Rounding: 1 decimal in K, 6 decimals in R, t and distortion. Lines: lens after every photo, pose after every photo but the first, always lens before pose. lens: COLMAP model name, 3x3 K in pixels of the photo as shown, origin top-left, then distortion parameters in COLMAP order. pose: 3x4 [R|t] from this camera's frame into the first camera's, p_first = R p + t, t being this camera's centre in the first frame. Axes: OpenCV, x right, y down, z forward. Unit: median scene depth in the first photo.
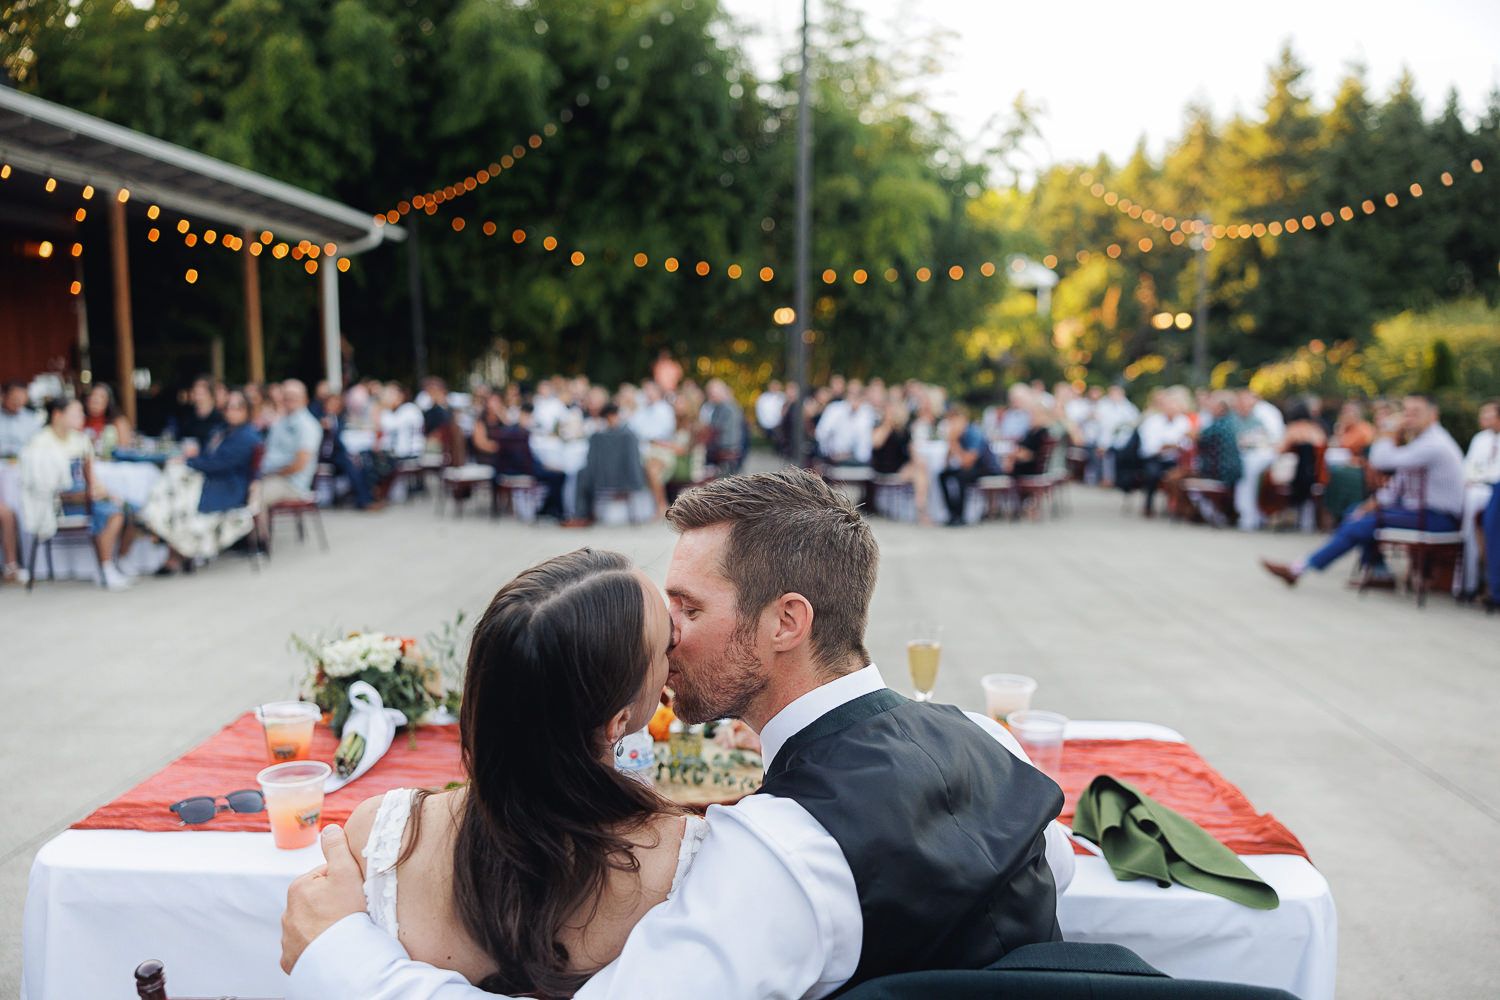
lens RADIAL K [[1189.5, 0, 756.5], [0, 1189.5, 512.4], [0, 0, 1]] dist [0.012335, -0.004564]
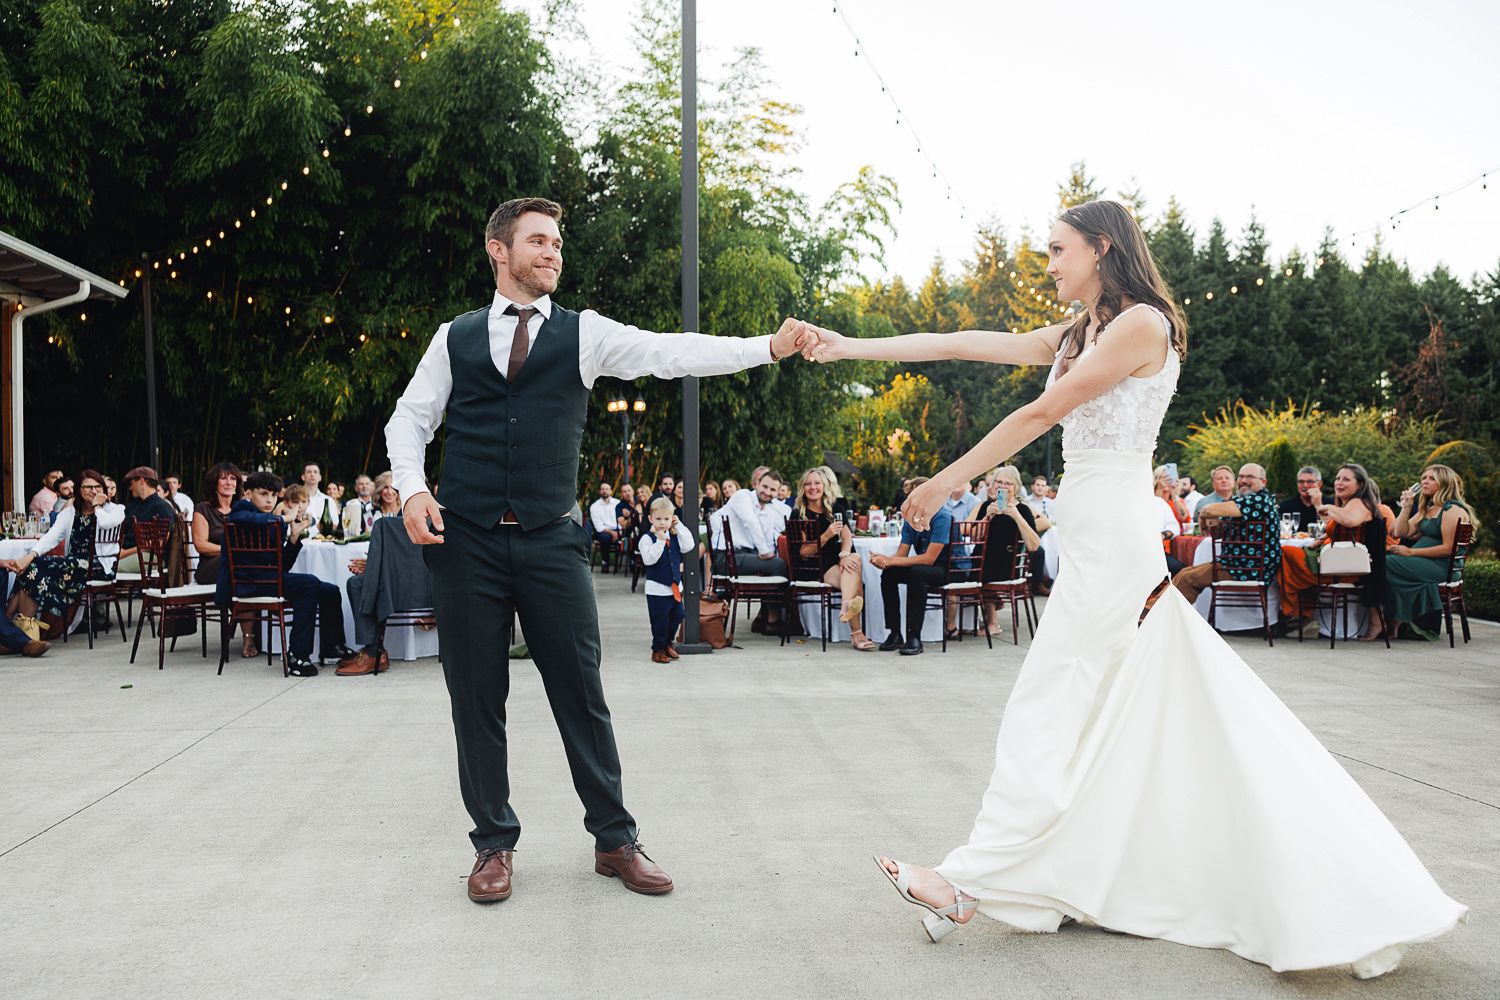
lens RADIAL K [[1189.5, 0, 742.6], [0, 1189.5, 495.1], [0, 0, 1]] dist [0.012335, -0.004564]
pose [[0.987351, -0.011828, 0.158110, -0.024264], [0.030732, 0.992578, -0.117659, -0.000066], [-0.155544, 0.121030, 0.980386, 0.180595]]
